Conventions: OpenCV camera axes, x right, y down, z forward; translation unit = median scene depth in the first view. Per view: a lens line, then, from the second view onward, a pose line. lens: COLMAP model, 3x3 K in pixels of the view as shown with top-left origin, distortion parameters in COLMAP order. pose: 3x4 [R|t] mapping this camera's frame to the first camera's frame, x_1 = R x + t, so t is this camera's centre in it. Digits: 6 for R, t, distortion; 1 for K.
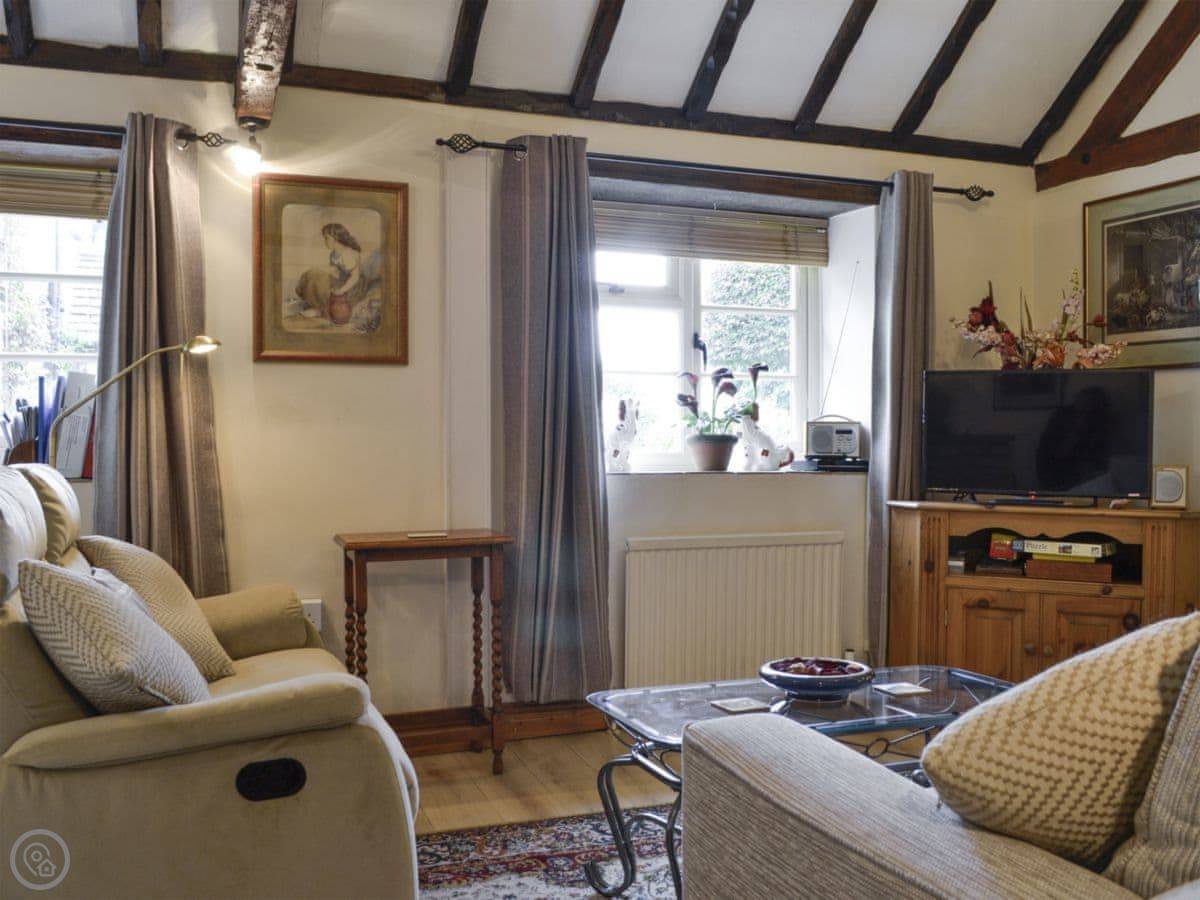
lens RADIAL K [[1161.1, 0, 600.0], [0, 1161.1, 450.0], [0, 0, 1]] dist [-0.009657, -0.015846]
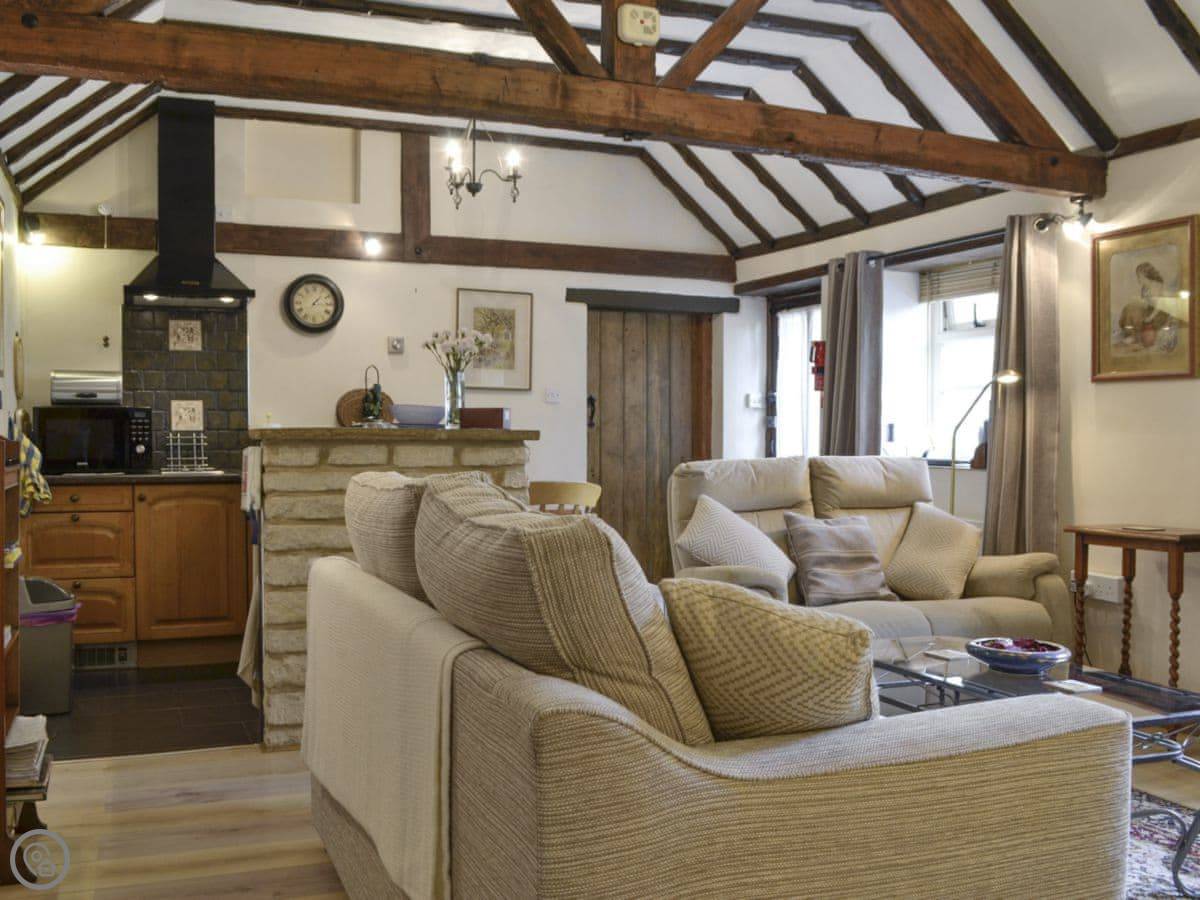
lens RADIAL K [[1161.1, 0, 600.0], [0, 1161.1, 450.0], [0, 0, 1]] dist [-0.009657, -0.015846]
pose [[-0.009583, 0.030836, -0.999479, 0.972631], [-0.011858, 0.999451, 0.030949, -0.034378], [0.999884, 0.012149, -0.009212, 0.462058]]
